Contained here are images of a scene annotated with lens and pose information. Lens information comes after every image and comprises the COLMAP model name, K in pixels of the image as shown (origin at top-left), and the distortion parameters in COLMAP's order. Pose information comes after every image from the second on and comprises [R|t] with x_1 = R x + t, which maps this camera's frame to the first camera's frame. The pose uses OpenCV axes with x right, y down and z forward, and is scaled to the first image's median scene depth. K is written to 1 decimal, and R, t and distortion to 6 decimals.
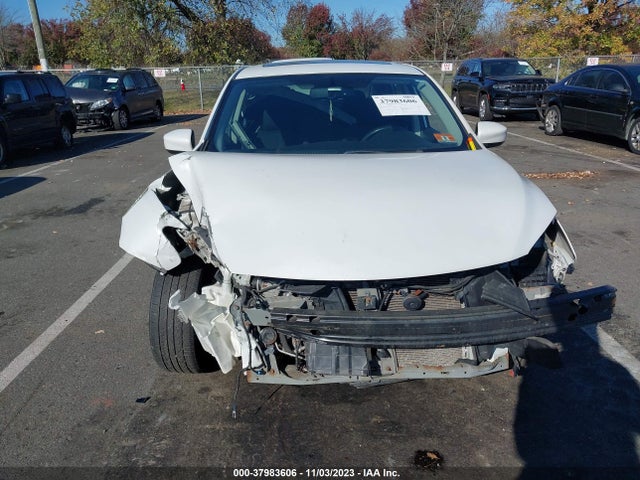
lens RADIAL K [[489.6, 0, 309.0], [0, 489.6, 240.2], [0, 0, 1]] dist [0.036780, -0.037811]
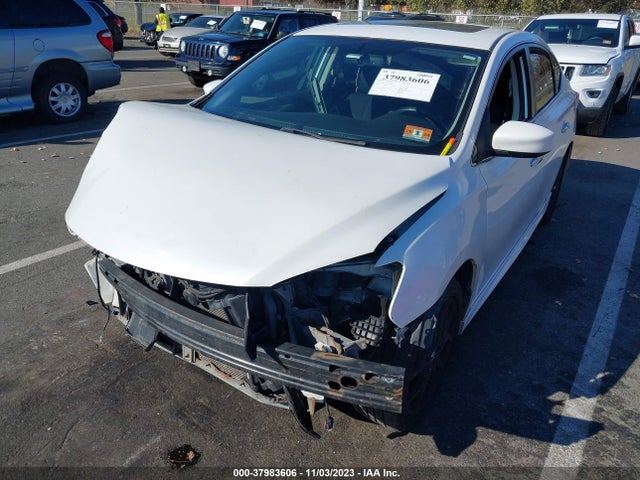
lens RADIAL K [[489.6, 0, 309.0], [0, 489.6, 240.2], [0, 0, 1]] dist [0.036780, -0.037811]
pose [[0.821594, 0.287946, -0.492007, 0.610284], [-0.239460, 0.957543, 0.160532, -0.134377], [0.517342, -0.014076, 0.855663, 0.234044]]
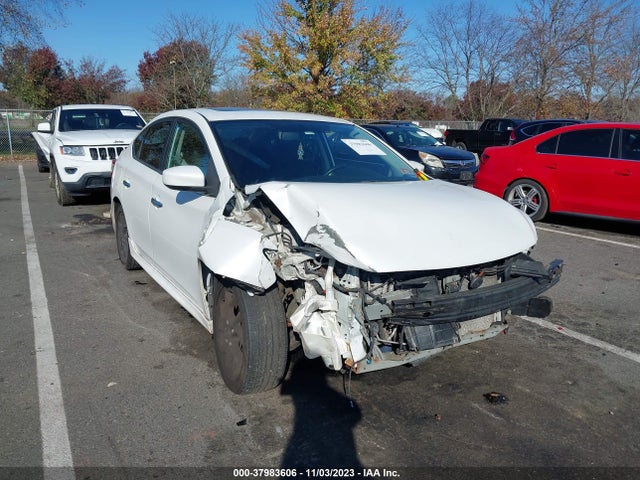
lens RADIAL K [[489.6, 0, 309.0], [0, 489.6, 240.2], [0, 0, 1]] dist [0.036780, -0.037811]
pose [[0.873791, -0.073232, 0.480756, -0.633390], [0.120852, 0.990283, -0.068805, 0.035278], [-0.471046, 0.118221, 0.874151, 0.001338]]
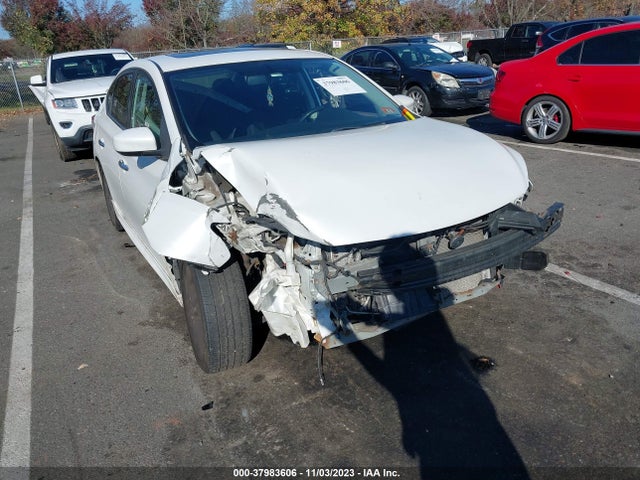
lens RADIAL K [[488.6, 0, 306.6], [0, 488.6, 240.7], [0, 0, 1]] dist [0.059188, -0.073127]
pose [[0.890715, -0.198302, 0.409026, -0.463576], [0.189409, 0.979900, 0.062605, -0.017055], [-0.413220, 0.021710, 0.910373, 0.029544]]
